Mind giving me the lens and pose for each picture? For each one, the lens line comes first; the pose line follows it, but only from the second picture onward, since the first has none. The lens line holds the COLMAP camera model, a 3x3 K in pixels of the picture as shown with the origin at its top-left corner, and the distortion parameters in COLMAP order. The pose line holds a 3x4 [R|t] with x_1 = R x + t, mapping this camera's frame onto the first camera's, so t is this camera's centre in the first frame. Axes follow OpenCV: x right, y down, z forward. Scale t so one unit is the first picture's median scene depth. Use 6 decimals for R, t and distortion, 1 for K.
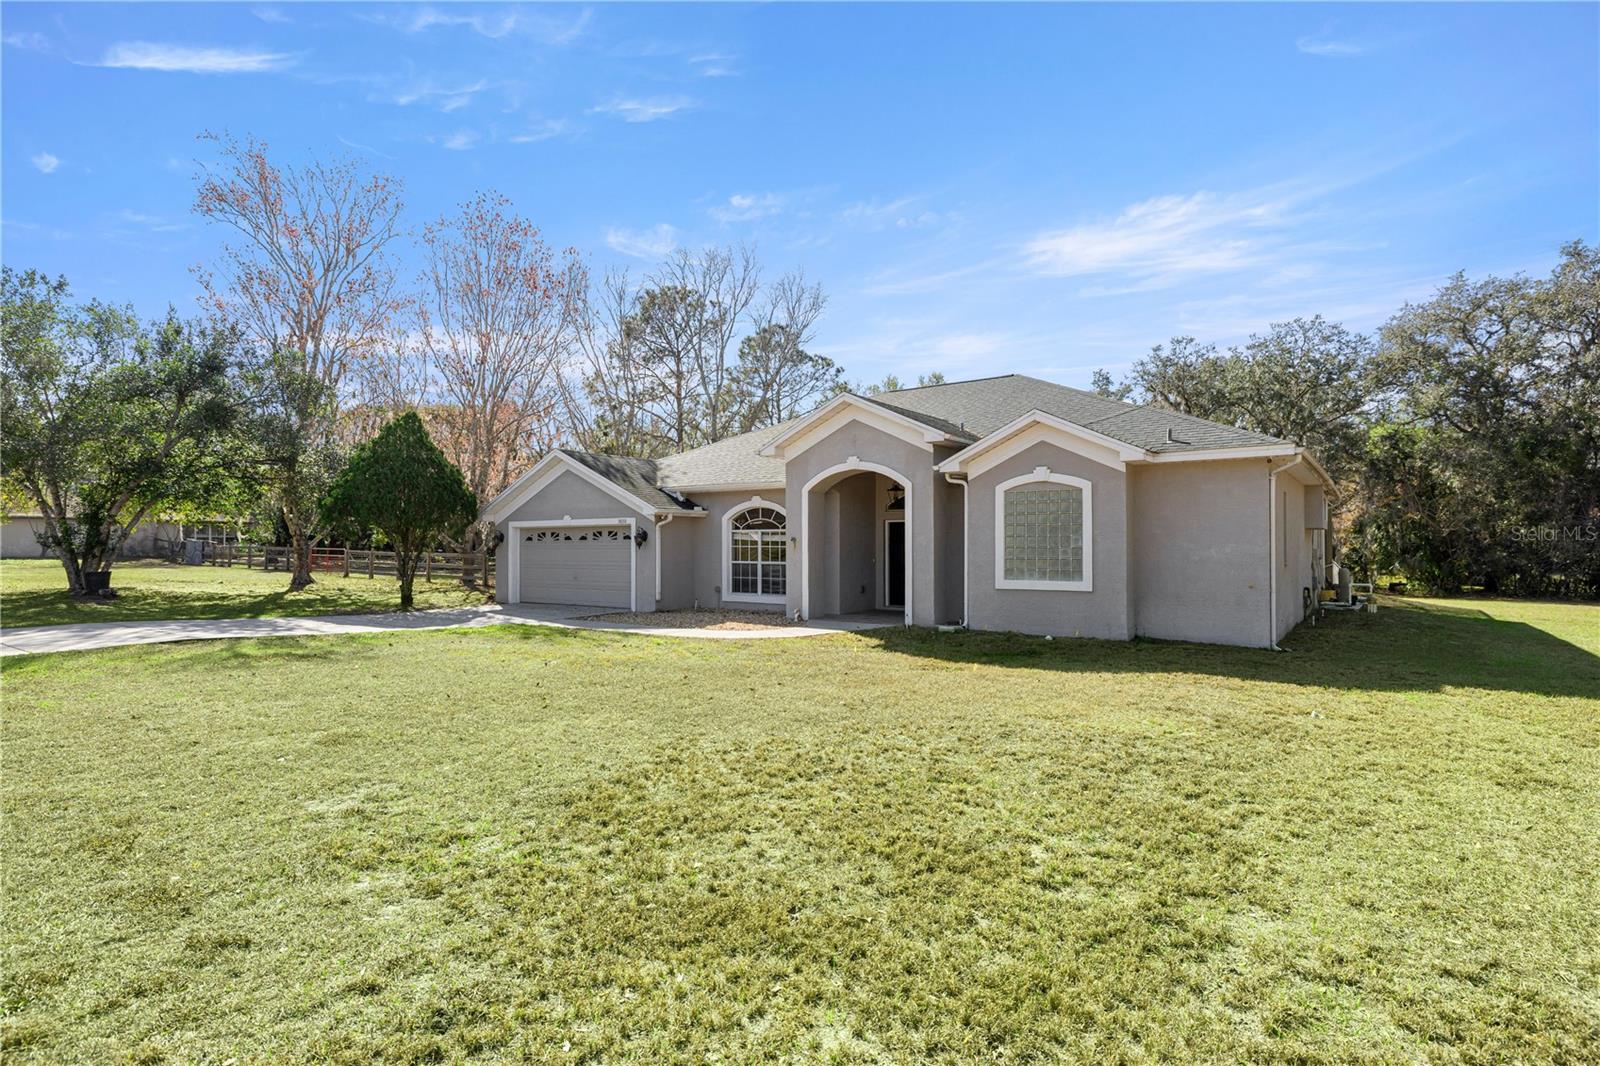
lens RADIAL K [[831.9, 0, 800.0], [0, 831.9, 533.0], [0, 0, 1]] dist [-0.001462, -0.000132]
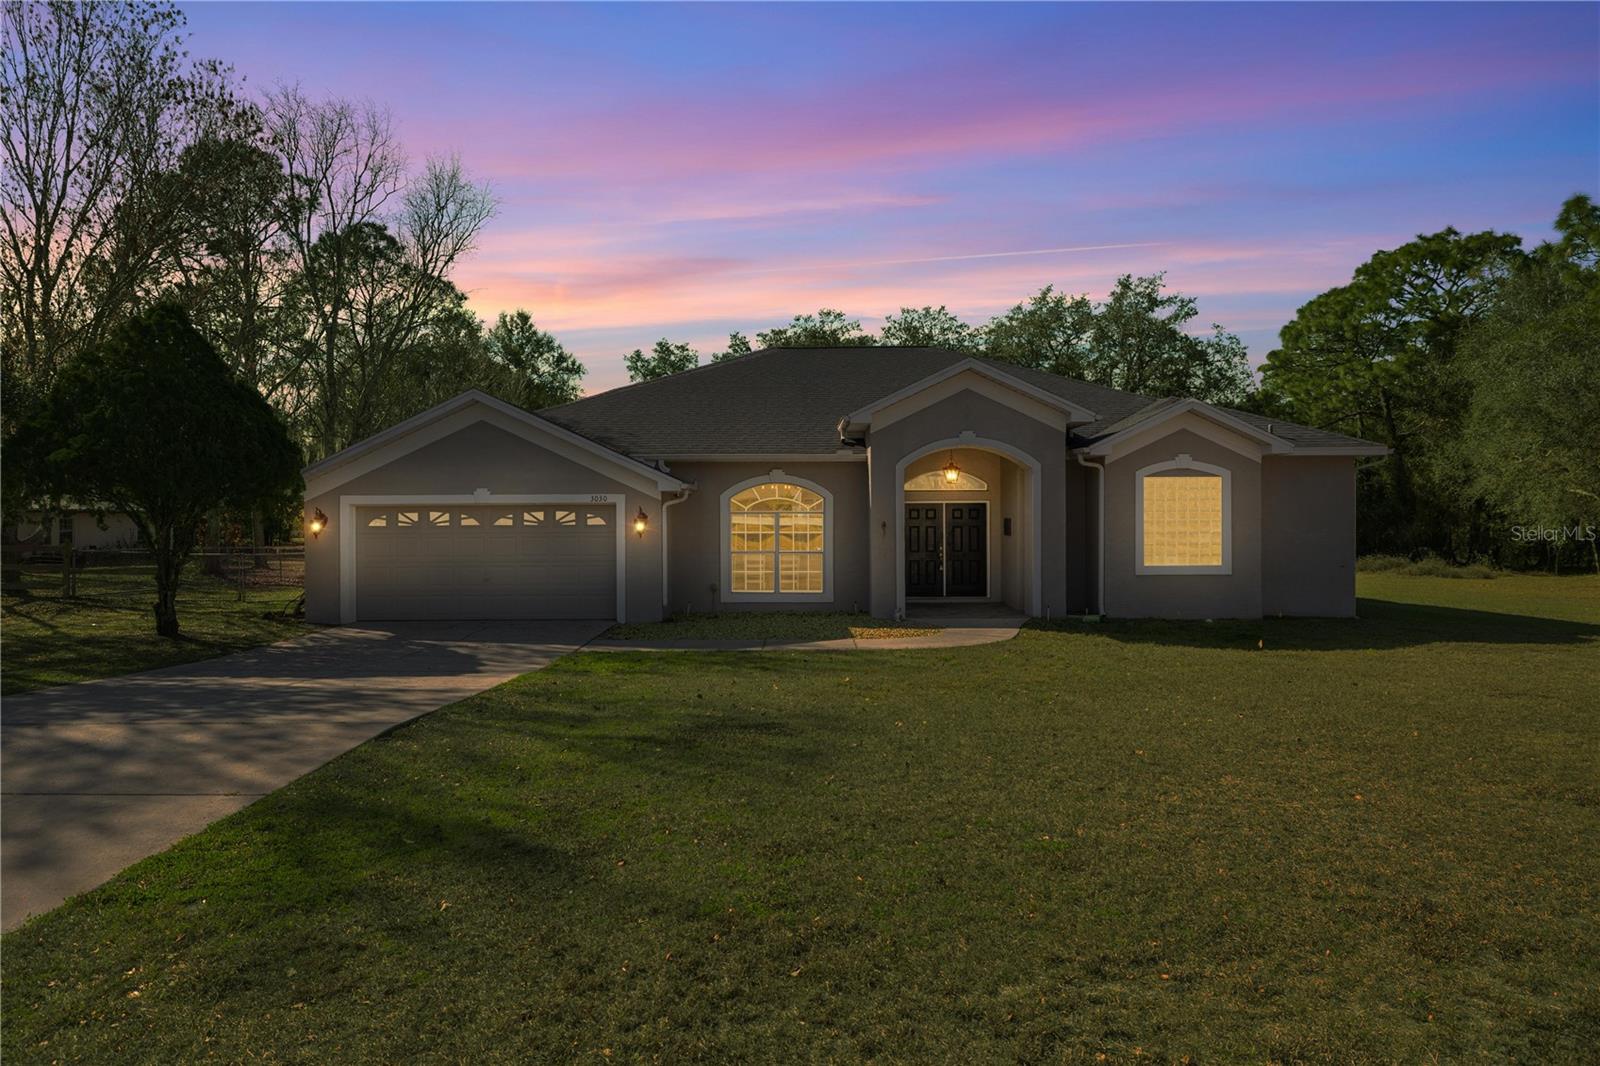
lens RADIAL K [[964.1, 0, 800.0], [0, 964.1, 533.0], [0, 0, 1]] dist [-0.001070, -0.000153]
pose [[0.817190, -0.008971, 0.576299, -0.568963], [-0.007004, 0.999650, 0.025493, -0.007471], [-0.576326, -0.024869, 0.816841, 0.225463]]
